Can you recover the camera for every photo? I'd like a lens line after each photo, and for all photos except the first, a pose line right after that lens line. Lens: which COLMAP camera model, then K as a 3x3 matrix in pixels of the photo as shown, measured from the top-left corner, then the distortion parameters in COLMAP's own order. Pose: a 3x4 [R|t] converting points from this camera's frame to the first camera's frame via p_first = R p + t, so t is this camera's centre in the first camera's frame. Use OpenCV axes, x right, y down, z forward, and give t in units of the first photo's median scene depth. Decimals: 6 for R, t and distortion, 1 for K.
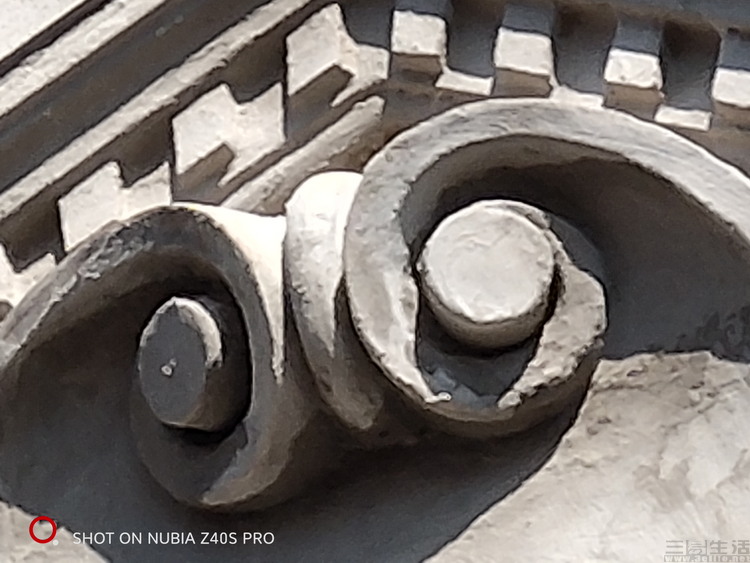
lens RADIAL K [[2686.5, 0, 375.1], [0, 2686.5, 281.6], [0, 0, 1]] dist [0.473743, 0.000000]
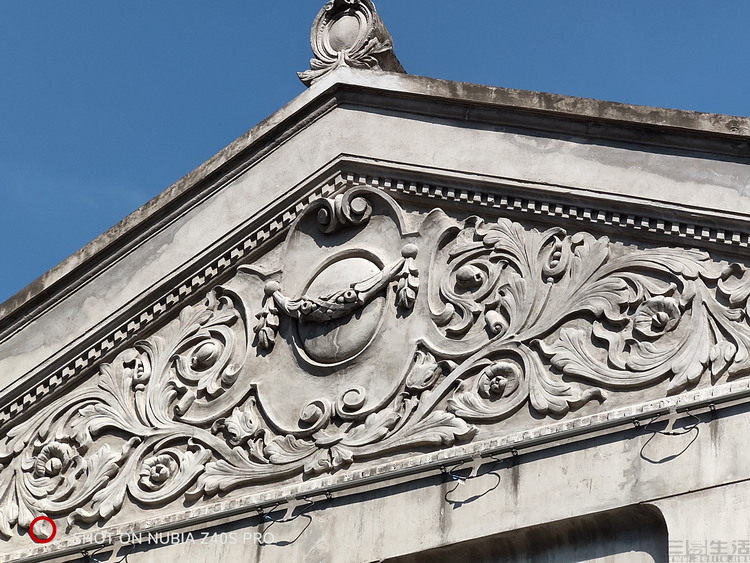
lens RADIAL K [[2686.5, 0, 374.1], [0, 2686.5, 280.5], [0, 0, 1]] dist [0.473743, 0.000000]
pose [[0.999996, 0.002931, -0.000255, 0.095289], [-0.002931, 0.999996, 0.000351, 0.231969], [0.000256, -0.000350, 1.000000, -7.578187]]
